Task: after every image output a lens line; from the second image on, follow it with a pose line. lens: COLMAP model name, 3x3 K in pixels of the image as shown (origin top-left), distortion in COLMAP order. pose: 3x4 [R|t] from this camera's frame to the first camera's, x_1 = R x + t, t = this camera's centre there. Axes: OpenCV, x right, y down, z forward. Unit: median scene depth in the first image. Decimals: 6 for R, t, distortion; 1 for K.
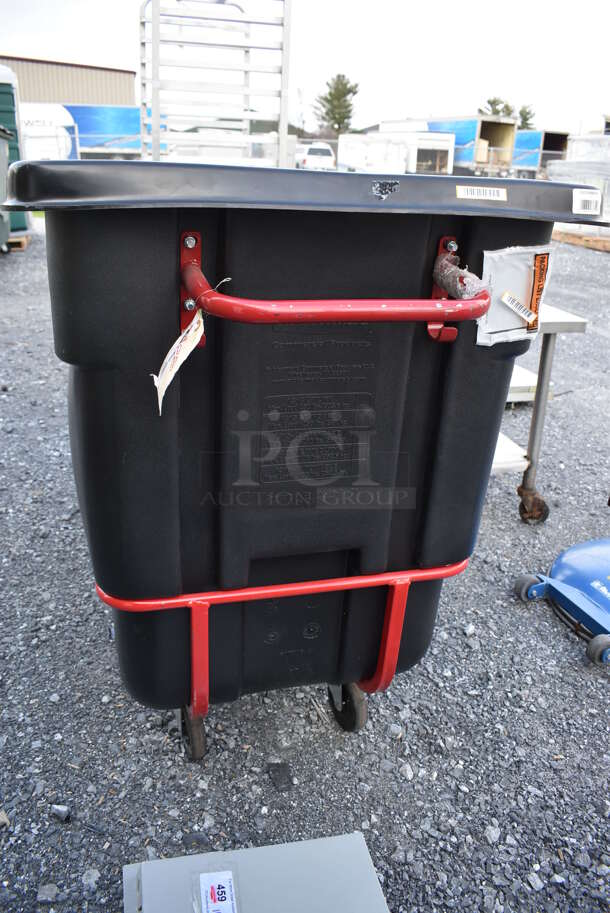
lens RADIAL K [[717.3, 0, 305.0], [0, 717.3, 456.5], [0, 0, 1]] dist [-0.112979, 0.039751]
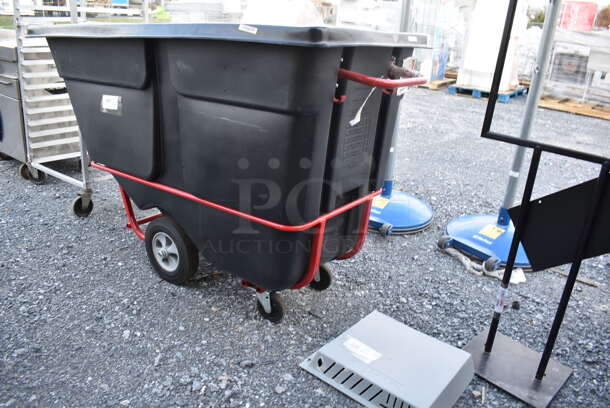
lens RADIAL K [[479.3, 0, 305.0], [0, 479.3, 204.0], [0, 0, 1]] dist [-0.112979, 0.039751]
pose [[0.783362, -0.203650, 0.587256, -0.912717], [0.200147, 0.977127, 0.071867, 0.033266], [-0.588459, 0.061239, 0.806204, -0.152691]]
